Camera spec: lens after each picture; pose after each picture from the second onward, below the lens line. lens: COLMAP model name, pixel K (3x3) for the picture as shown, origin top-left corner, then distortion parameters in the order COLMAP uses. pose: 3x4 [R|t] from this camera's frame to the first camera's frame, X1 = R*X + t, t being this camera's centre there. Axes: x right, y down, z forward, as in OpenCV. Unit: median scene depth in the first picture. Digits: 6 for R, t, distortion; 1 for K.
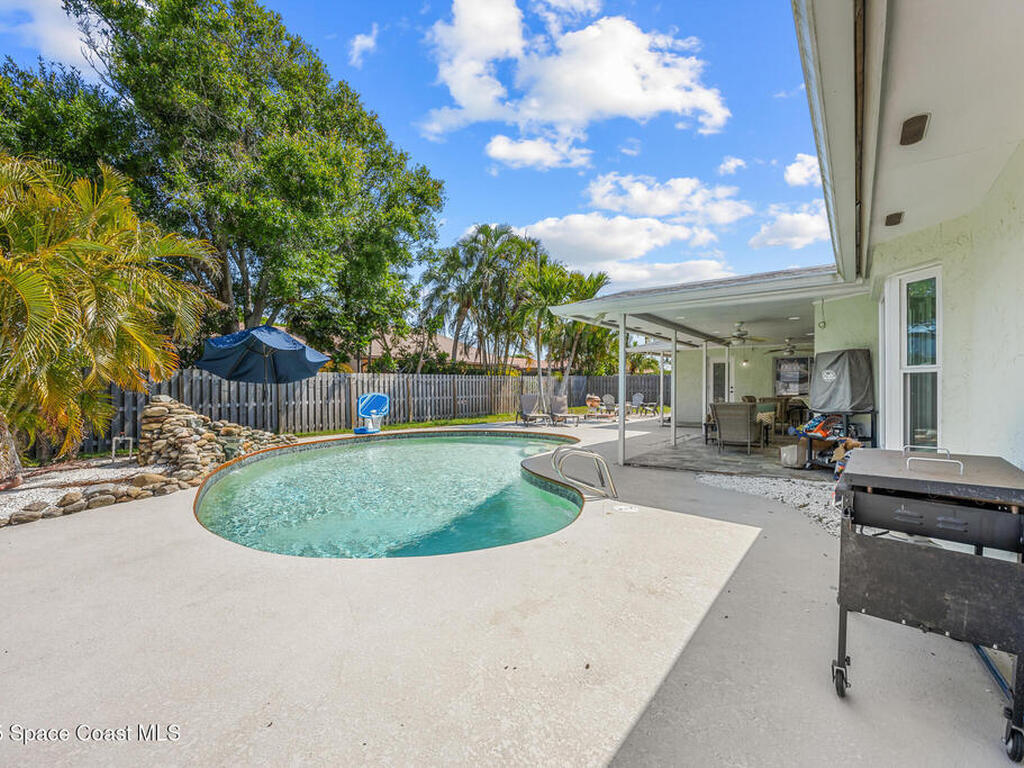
lens RADIAL K [[456.9, 0, 512.0], [0, 456.9, 384.0], [0, 0, 1]] dist [-0.000193, -0.000045]
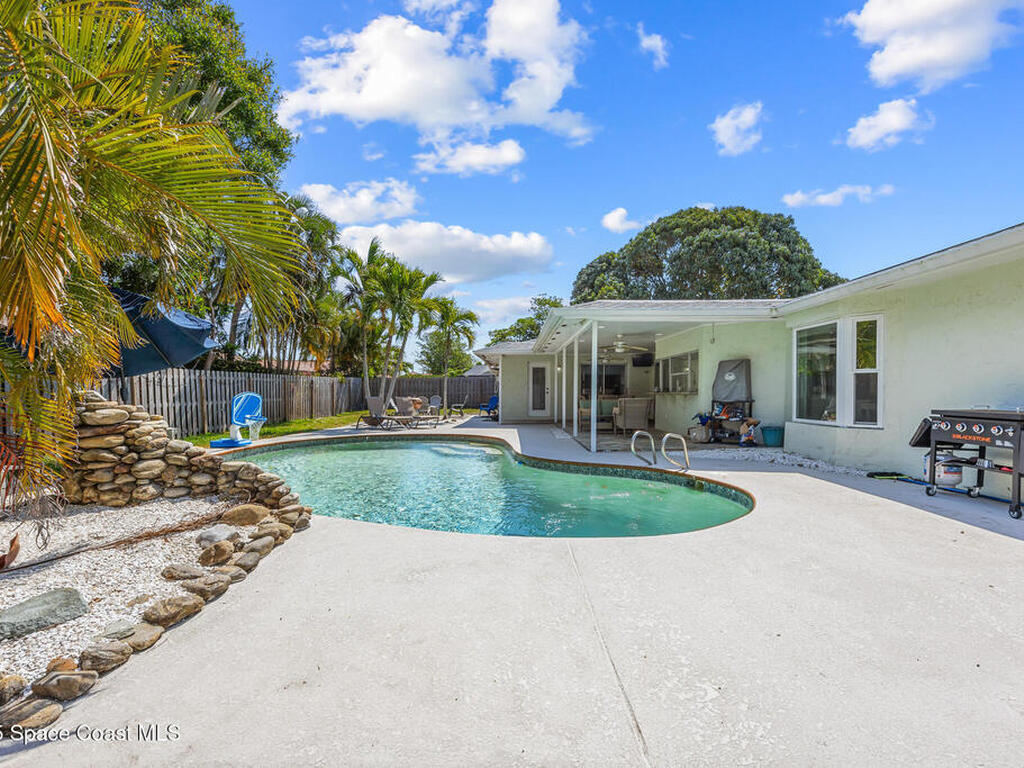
lens RADIAL K [[465.5, 0, 509.4], [0, 465.5, 380.1], [0, 0, 1]] dist [-0.002725, -0.000385]
pose [[0.804291, 0.014630, 0.594056, -0.719623], [-0.002455, 0.999770, -0.021299, 0.024912], [-0.594231, 0.015672, 0.804142, 0.207758]]
